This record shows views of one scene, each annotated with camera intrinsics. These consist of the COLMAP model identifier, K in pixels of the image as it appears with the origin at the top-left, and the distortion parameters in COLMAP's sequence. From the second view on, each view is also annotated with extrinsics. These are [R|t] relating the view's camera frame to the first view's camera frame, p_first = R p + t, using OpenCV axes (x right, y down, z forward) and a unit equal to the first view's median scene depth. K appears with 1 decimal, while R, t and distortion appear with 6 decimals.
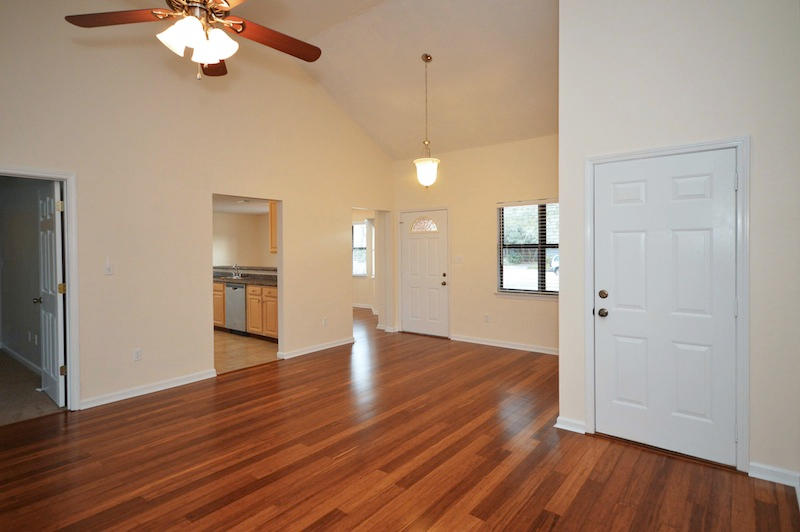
lens RADIAL K [[412.9, 0, 390.5], [0, 412.9, 251.1], [0, 0, 1]] dist [0.000951, 0.000379]
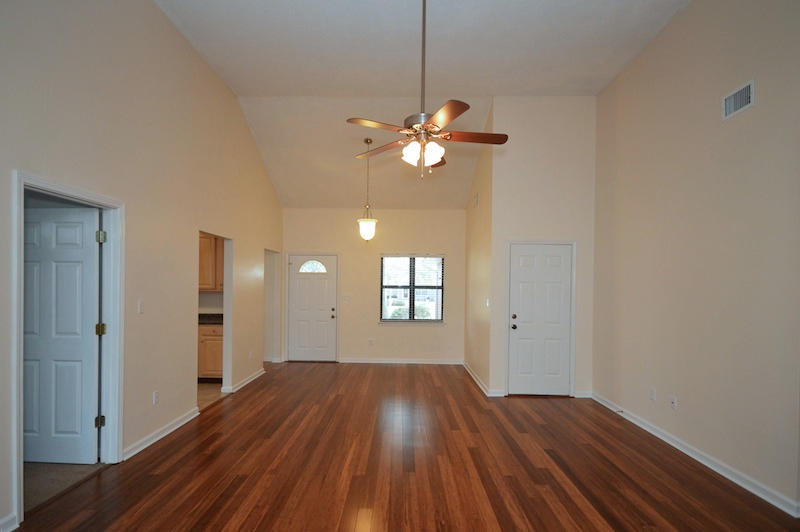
lens RADIAL K [[406.7, 0, 383.5], [0, 406.7, 277.1], [0, 0, 1]] dist [0.000796, 0.000181]
pose [[0.801085, 0.030131, 0.597791, -0.631444], [-0.014436, 0.999414, -0.031029, -0.002455], [-0.598376, 0.016227, 0.801051, -0.054317]]
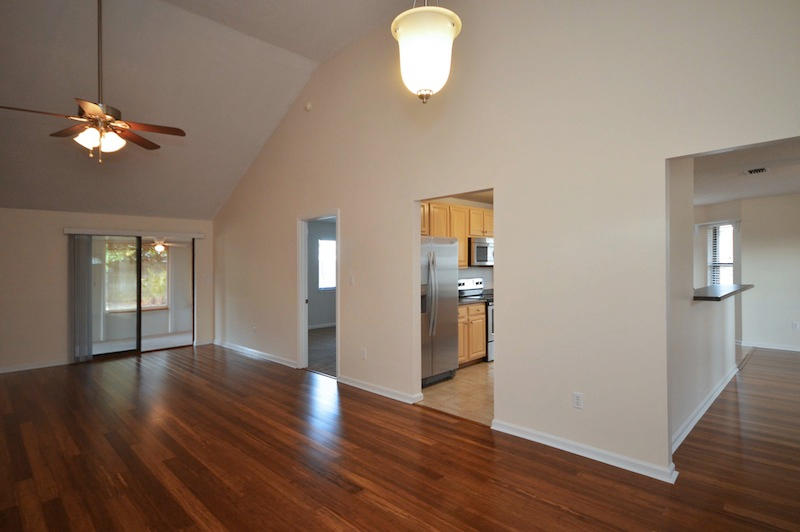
lens RADIAL K [[414.9, 0, 413.2], [0, 414.9, 266.0], [0, 0, 1]] dist [0.002313, 0.000347]
pose [[-0.069920, 0.009854, -0.997504, 0.475330], [0.007715, 0.999927, 0.009337, -0.013270], [0.997523, -0.007042, -0.069990, 1.017910]]
